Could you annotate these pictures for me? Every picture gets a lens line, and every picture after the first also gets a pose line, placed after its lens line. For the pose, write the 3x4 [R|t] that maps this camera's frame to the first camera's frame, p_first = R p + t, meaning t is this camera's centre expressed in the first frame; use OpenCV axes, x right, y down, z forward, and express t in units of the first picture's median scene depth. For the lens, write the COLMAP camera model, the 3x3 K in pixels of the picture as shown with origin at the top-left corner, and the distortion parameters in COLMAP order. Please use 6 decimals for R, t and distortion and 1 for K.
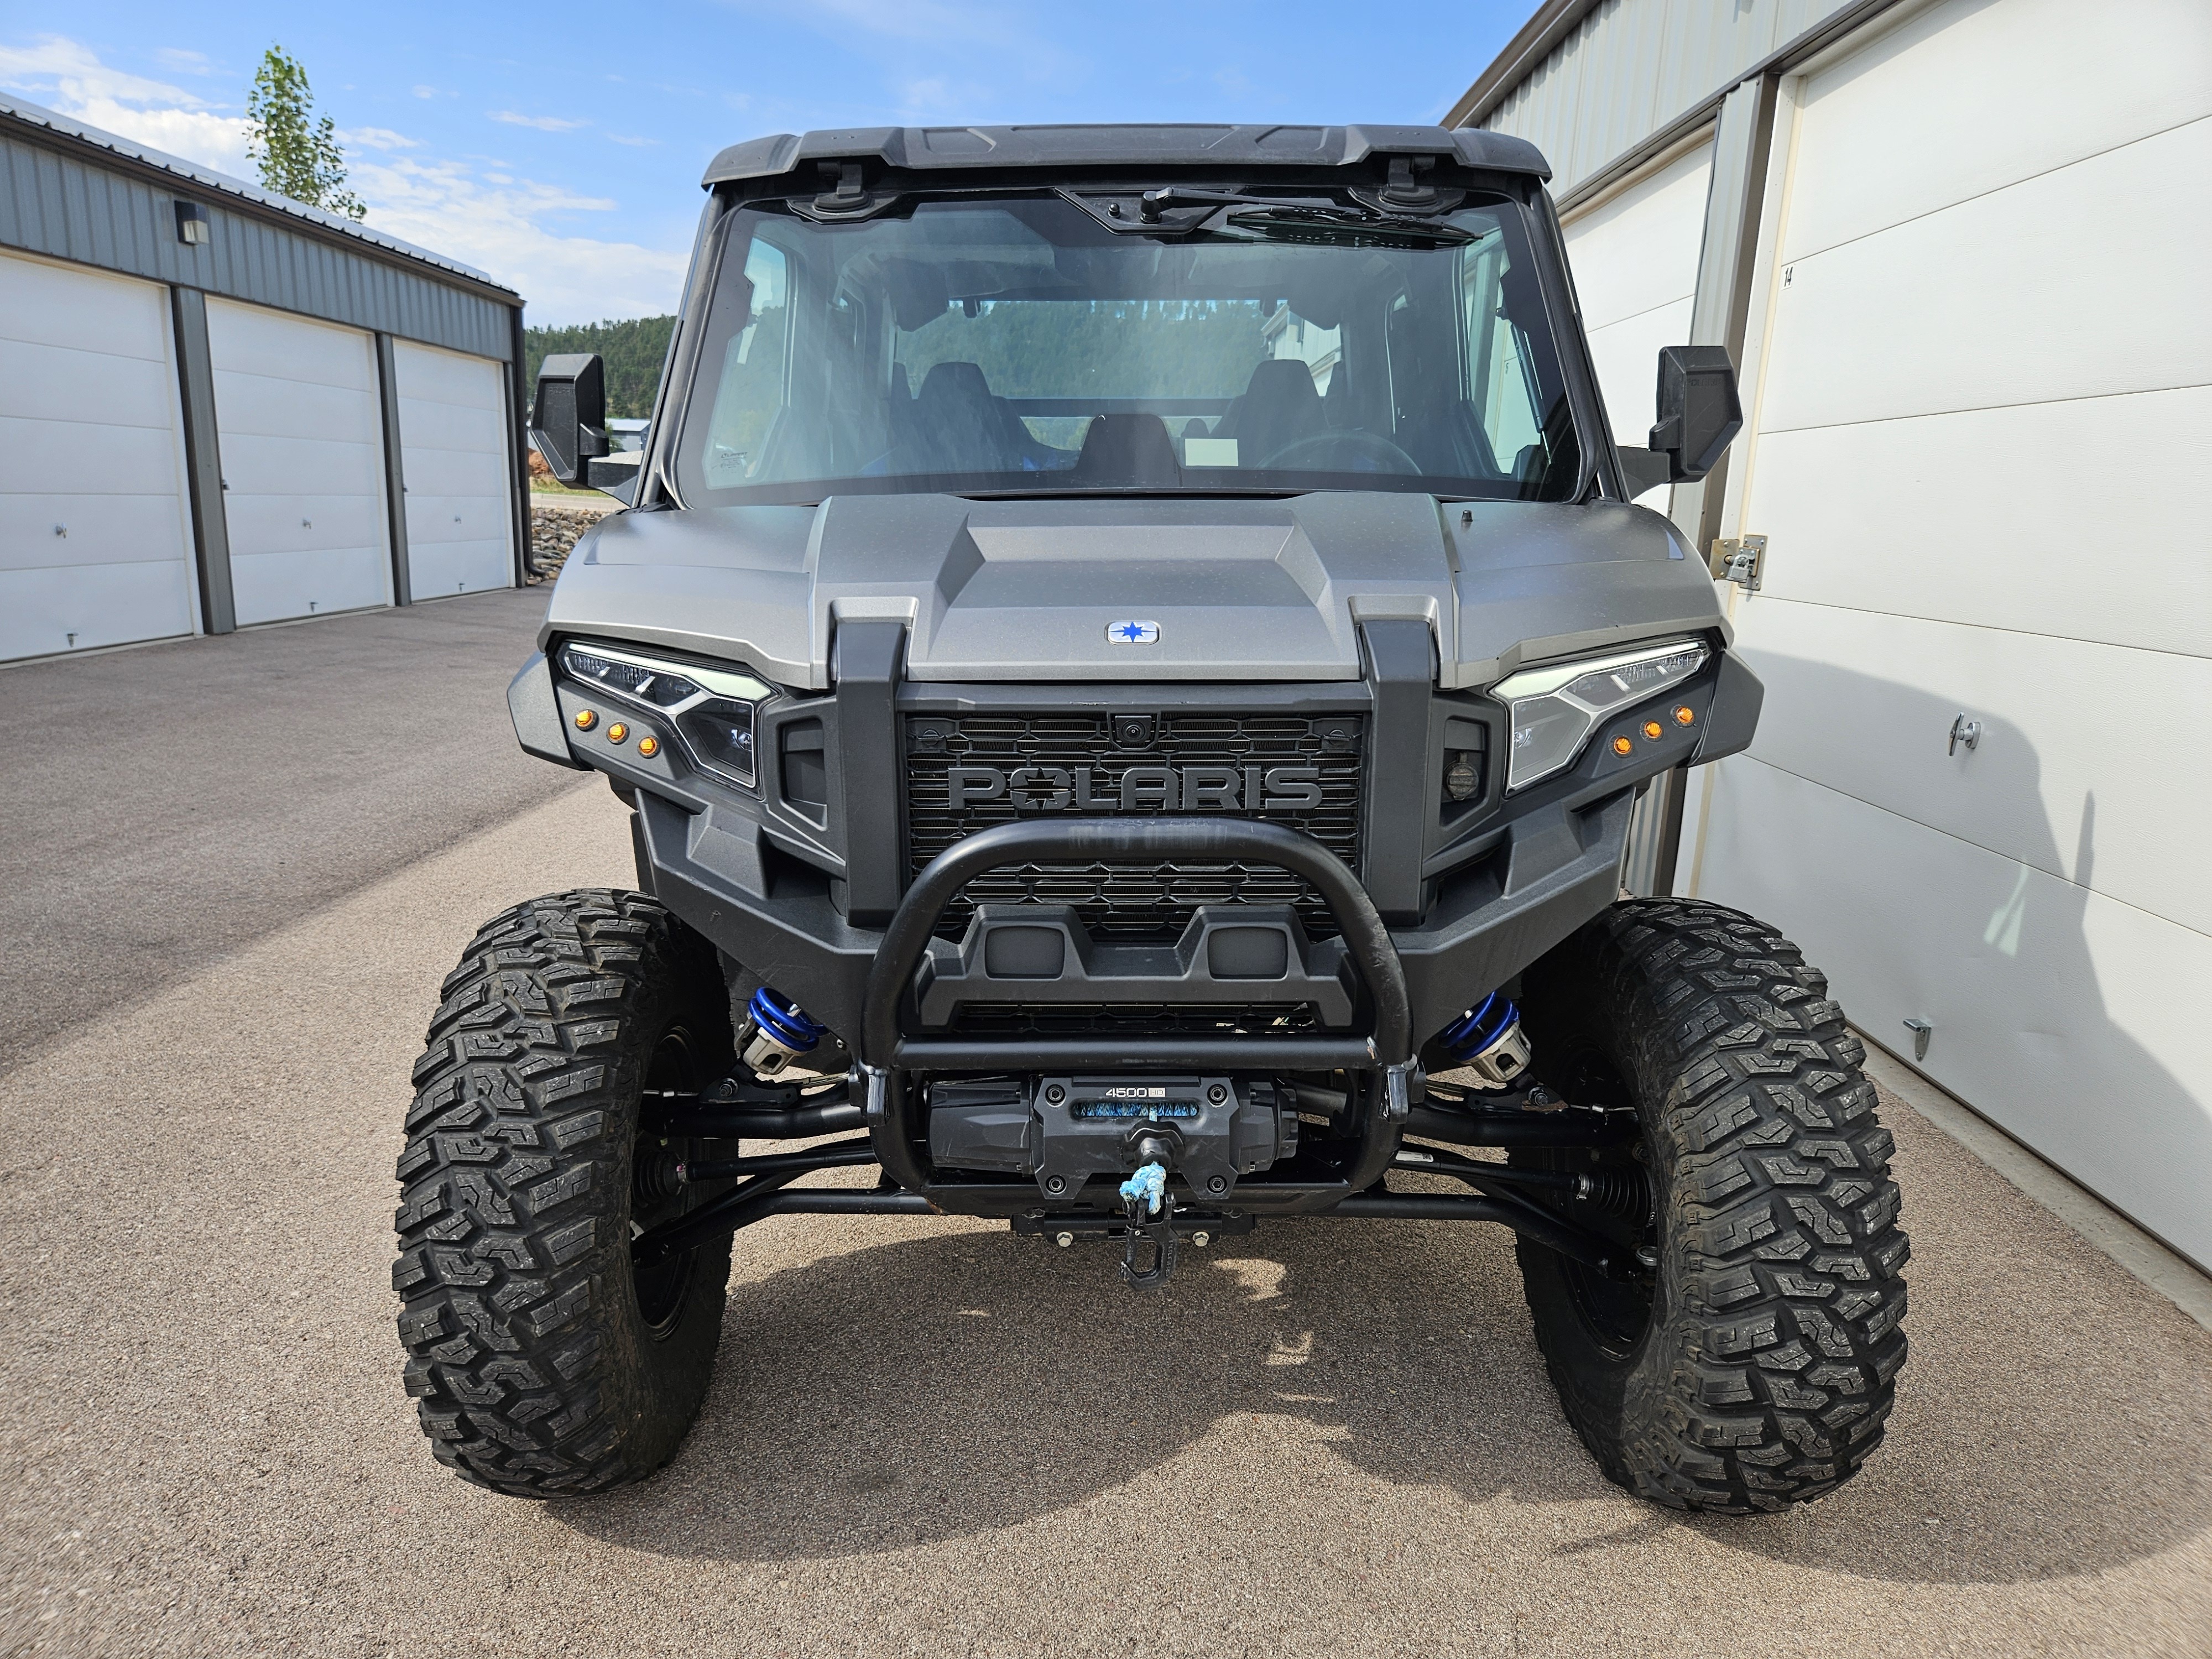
lens RADIAL K [[1496.4, 0, 1090.1], [0, 1496.4, 843.5], [0, 0, 1]] dist [0.065608, -0.077642]
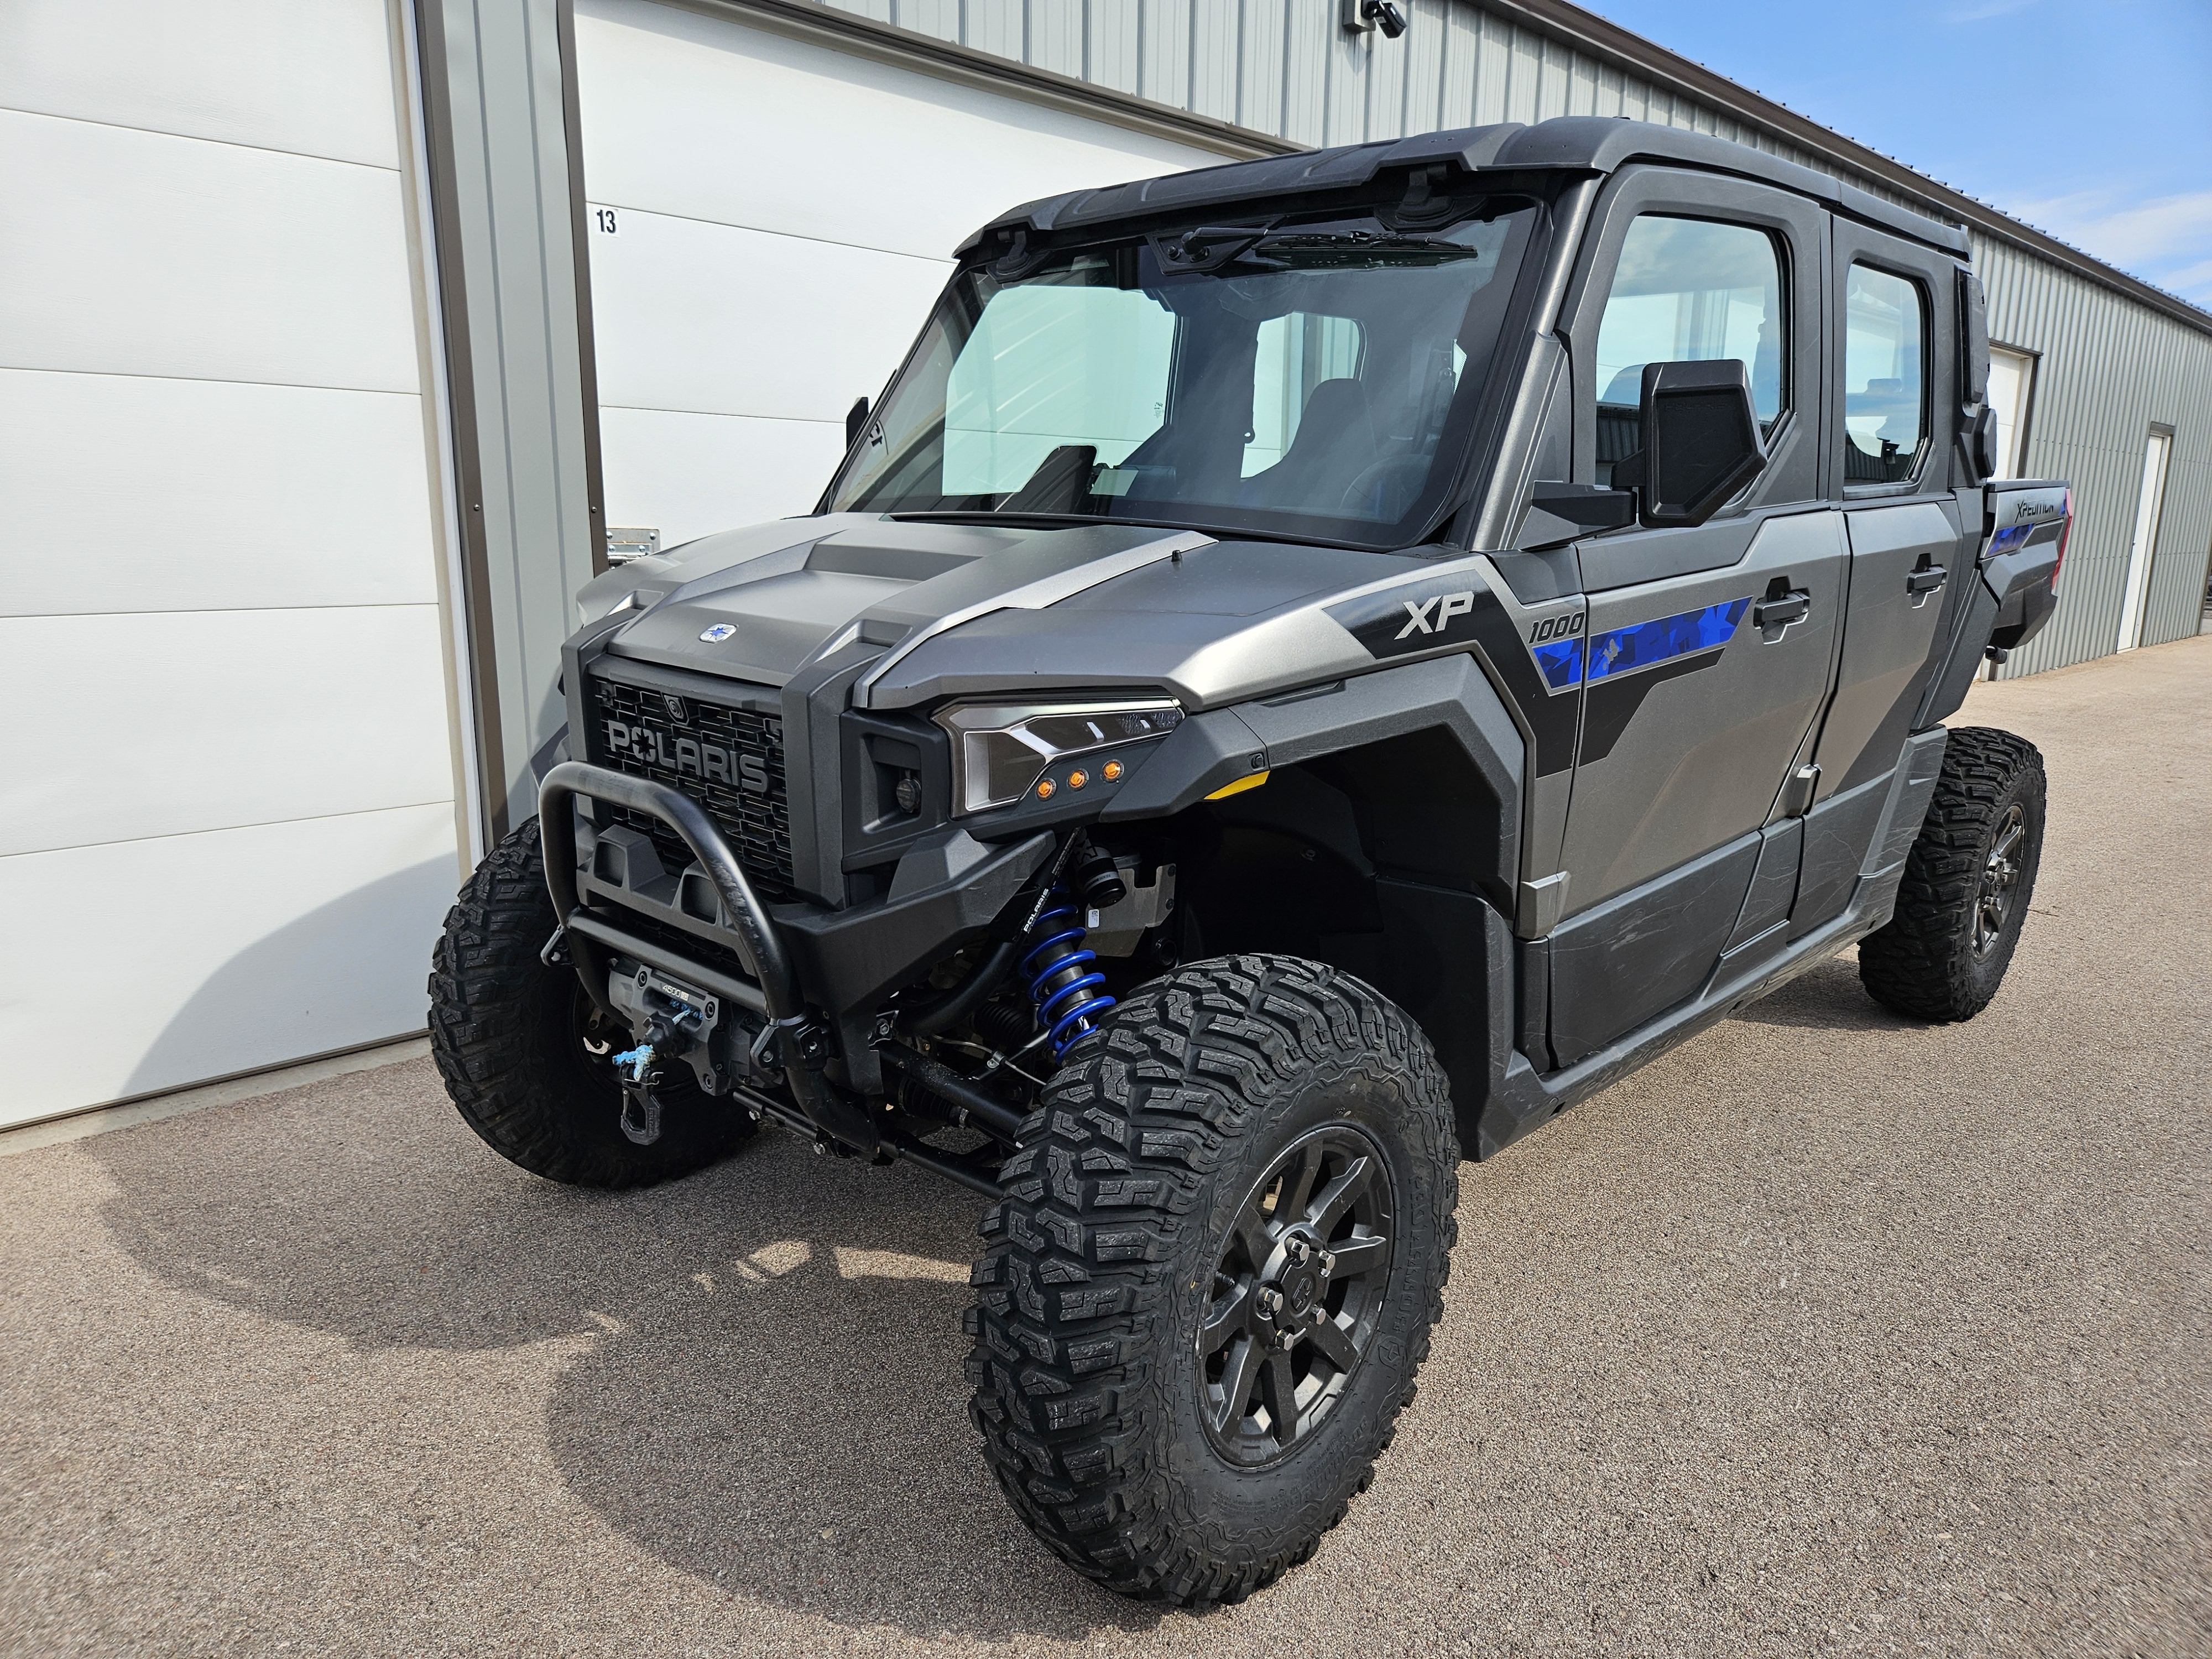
lens RADIAL K [[1450.9, 0, 1033.5], [0, 1450.9, 870.7], [0, 0, 1]] dist [0.005019, 0.001758]
pose [[0.718257, 0.196910, -0.667333, 0.818319], [-0.174779, 0.979426, 0.100882, -0.088143], [0.673468, 0.044176, 0.737896, 0.222990]]
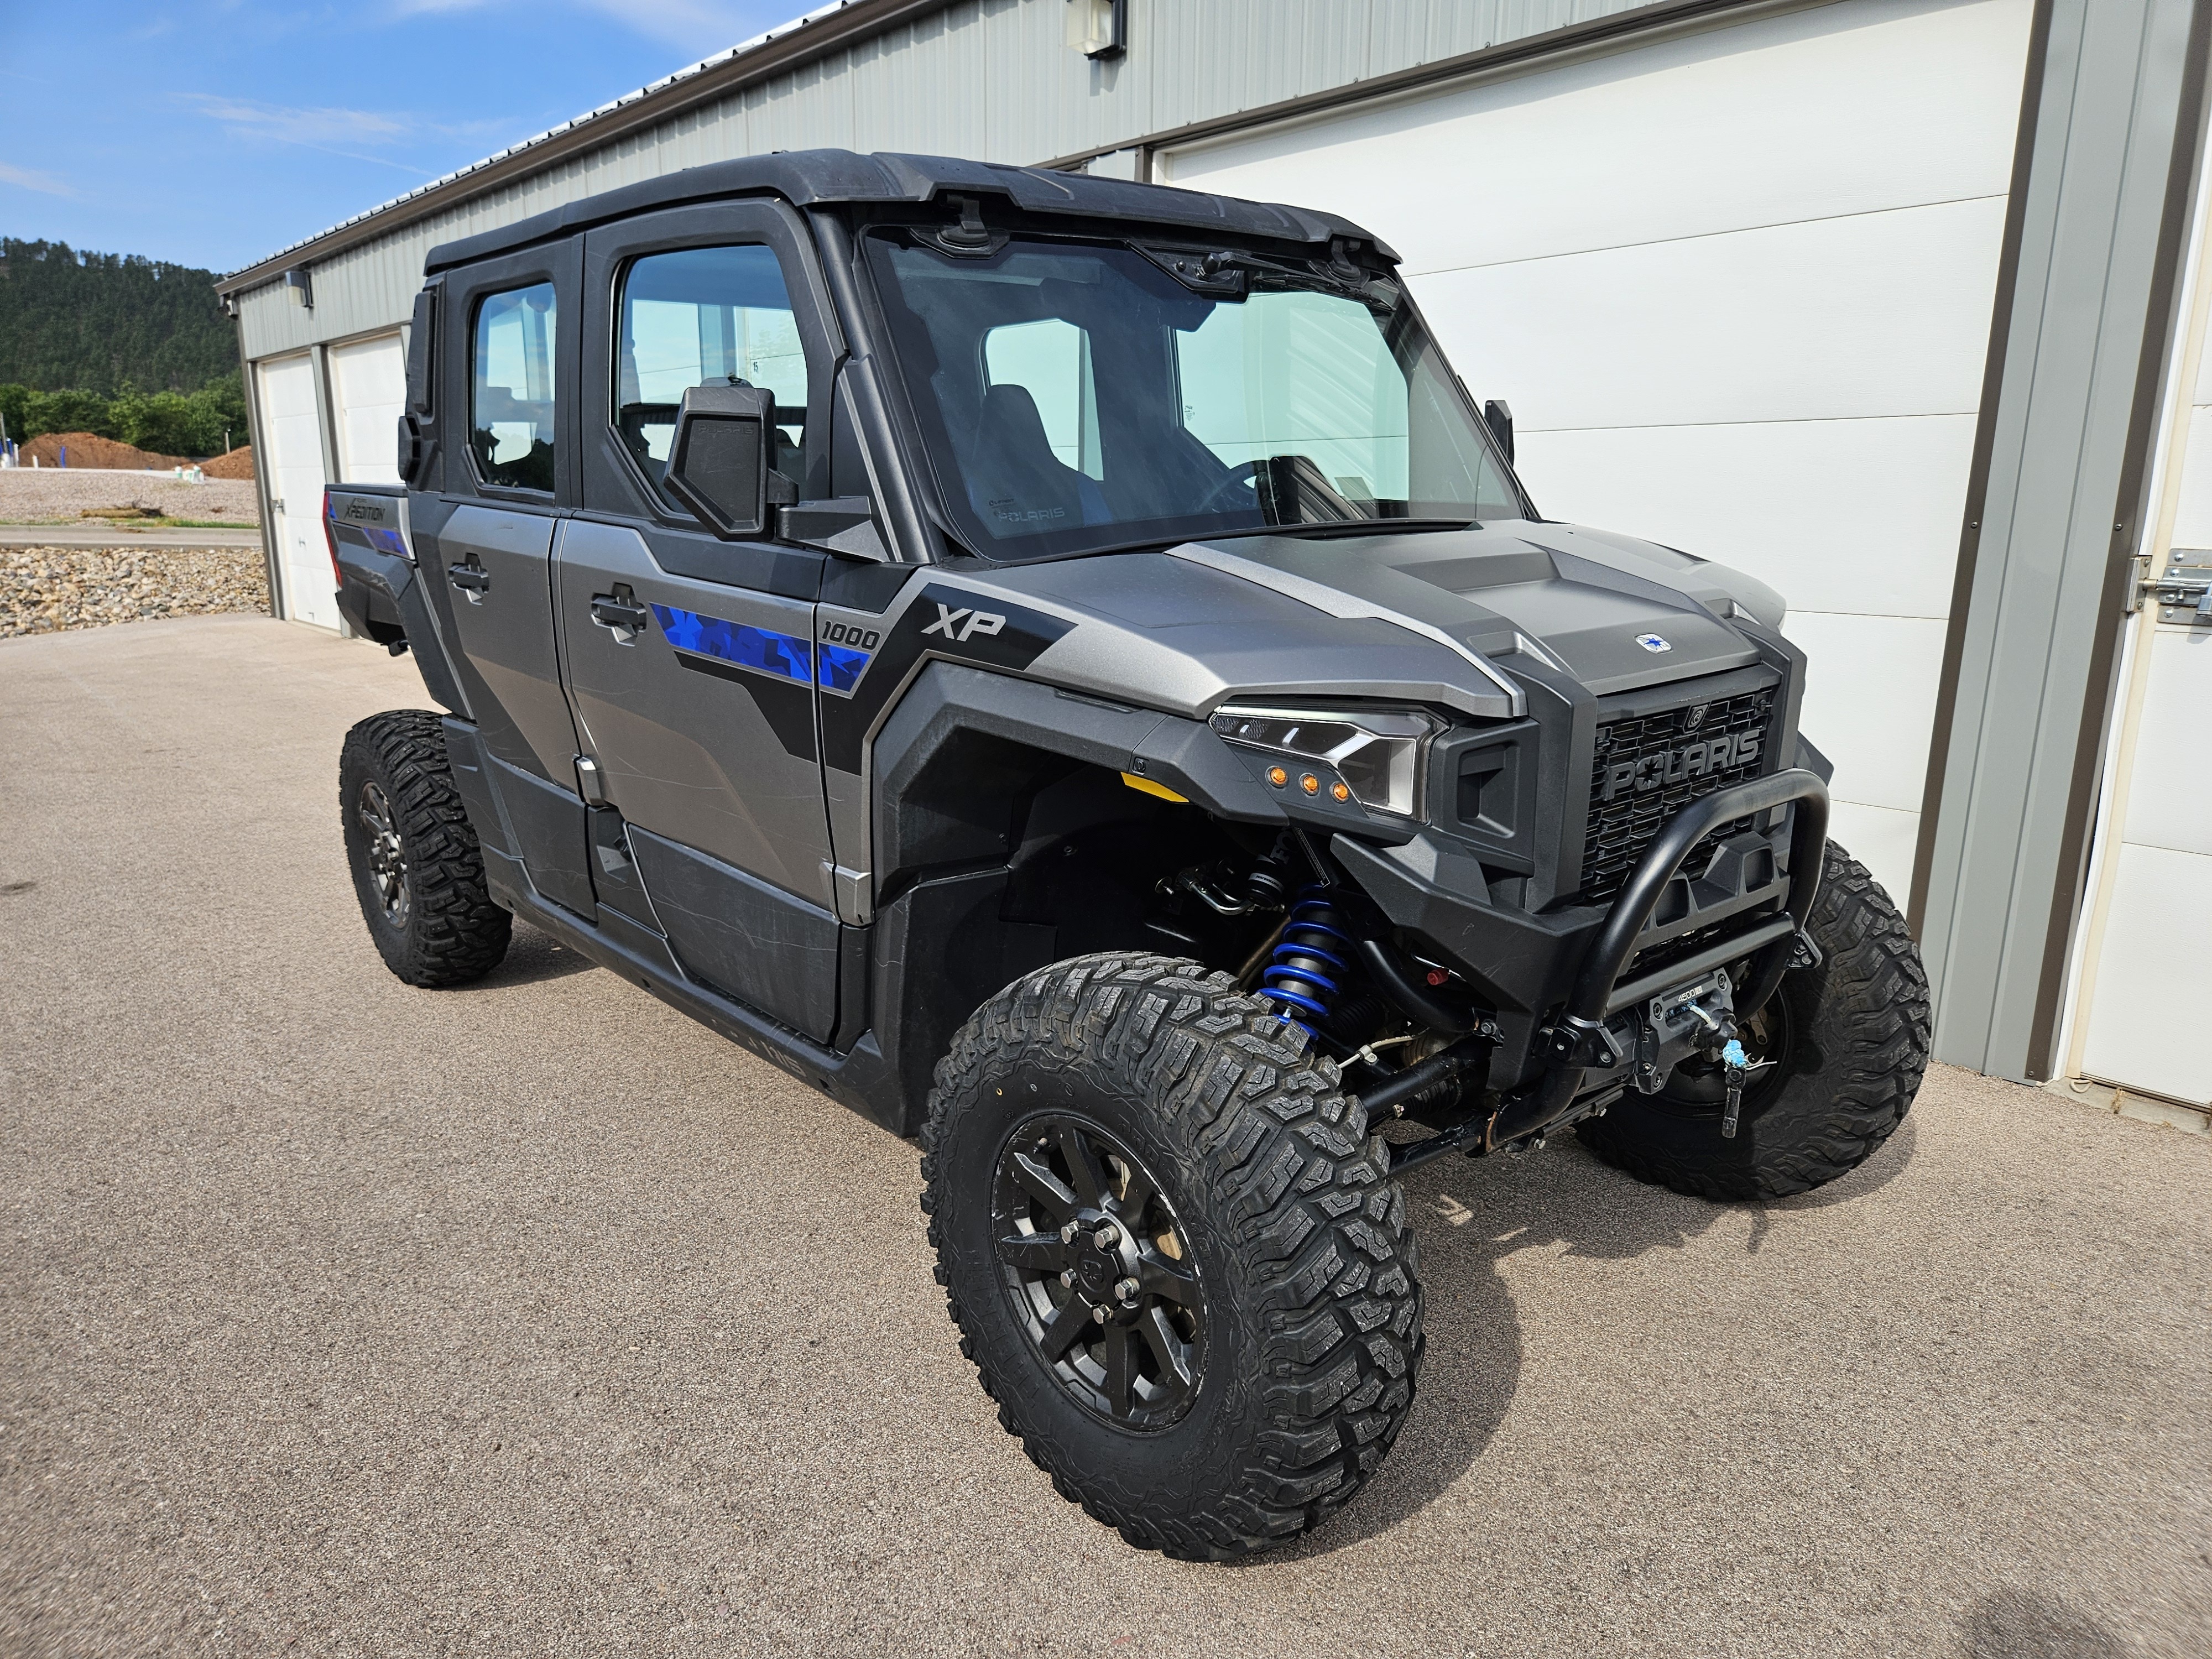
lens RADIAL K [[1496.4, 0, 1090.1], [0, 1496.4, 843.5], [0, 0, 1]] dist [0.065608, -0.077642]
pose [[0.750591, -0.172766, 0.637781, -0.920900], [0.163247, 0.983778, 0.074369, -0.112889], [-0.640283, 0.048296, 0.766619, 0.253251]]
